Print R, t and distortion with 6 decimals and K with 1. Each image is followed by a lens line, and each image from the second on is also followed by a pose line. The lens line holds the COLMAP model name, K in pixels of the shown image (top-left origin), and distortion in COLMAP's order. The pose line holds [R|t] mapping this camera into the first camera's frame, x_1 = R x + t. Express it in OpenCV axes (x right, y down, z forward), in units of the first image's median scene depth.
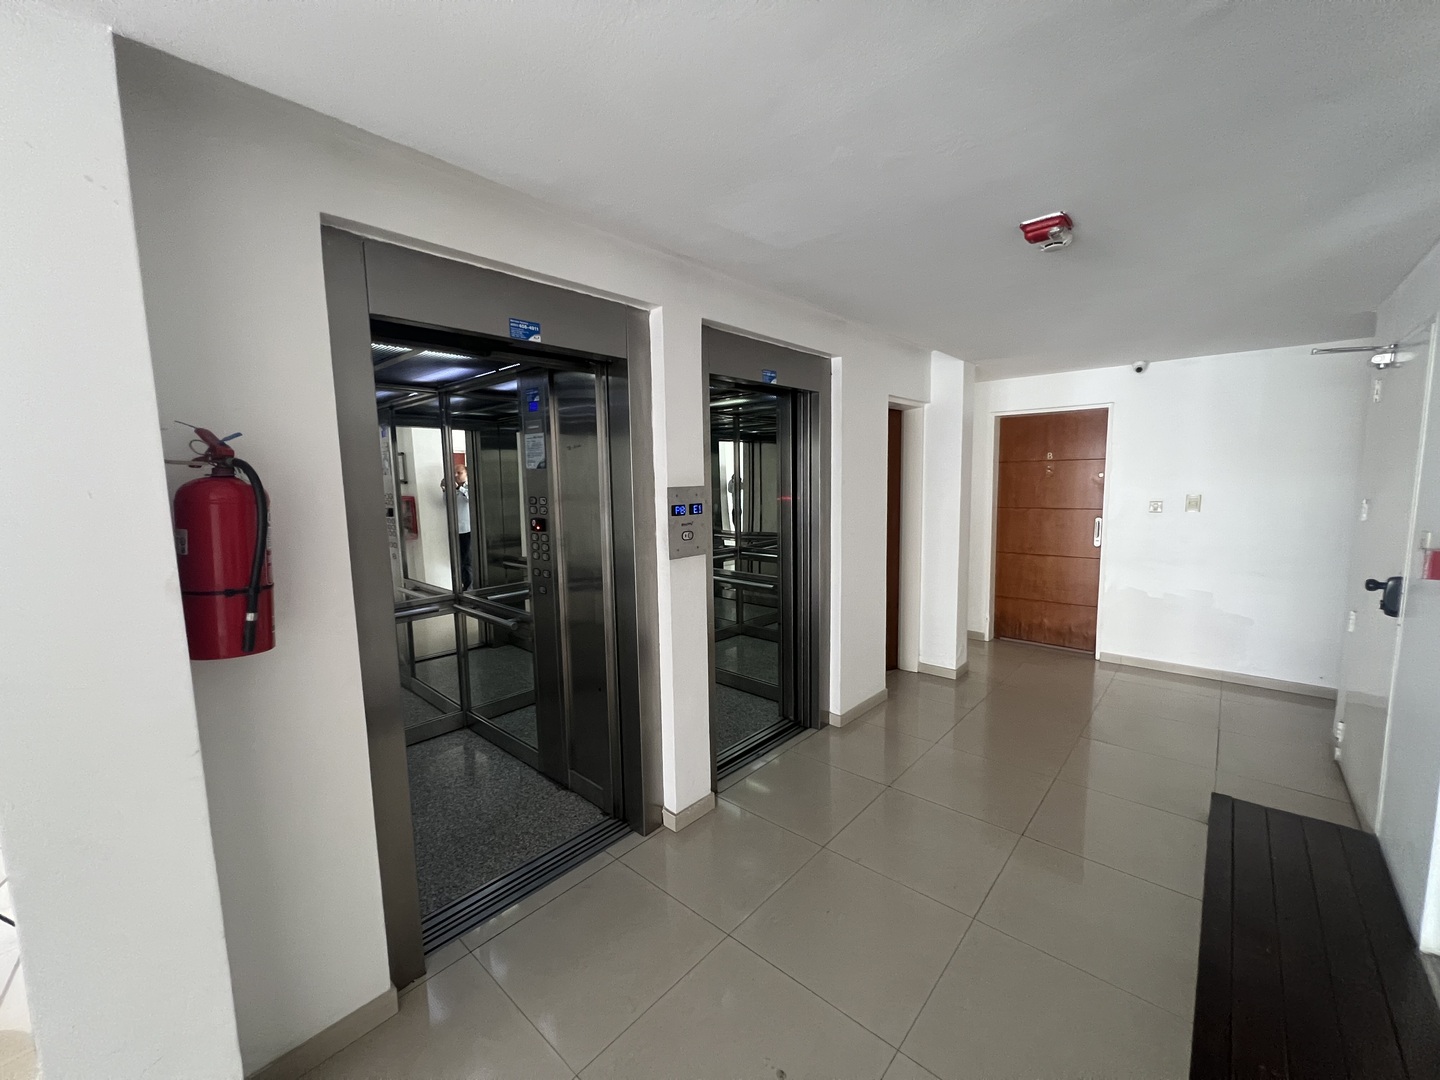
lens RADIAL K [[571.3, 0, 710.9], [0, 571.3, 534.7], [0, 0, 1]] dist [0.000624, 0.000137]
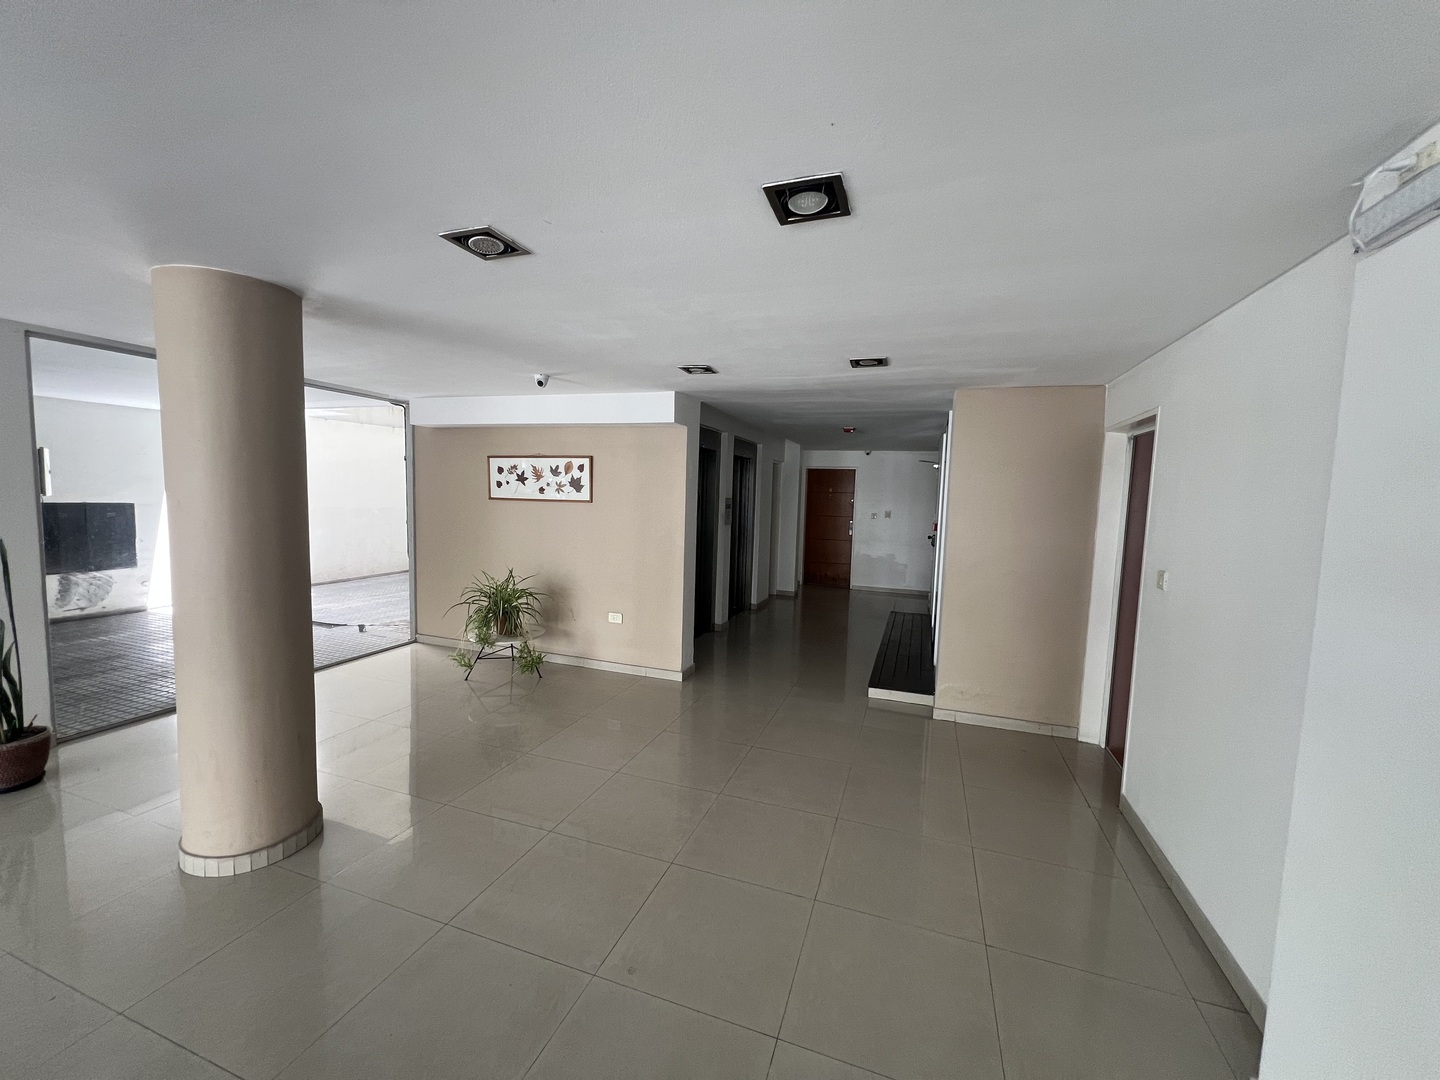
lens RADIAL K [[574.7, 0, 722.3], [0, 574.7, 541.3], [0, 0, 1]] dist [-0.000477, 0.000459]
pose [[0.921640, 0.011389, 0.387879, -0.592774], [-0.003454, 0.999770, -0.021148, 0.094826], [-0.388030, 0.018151, 0.921468, -0.778385]]
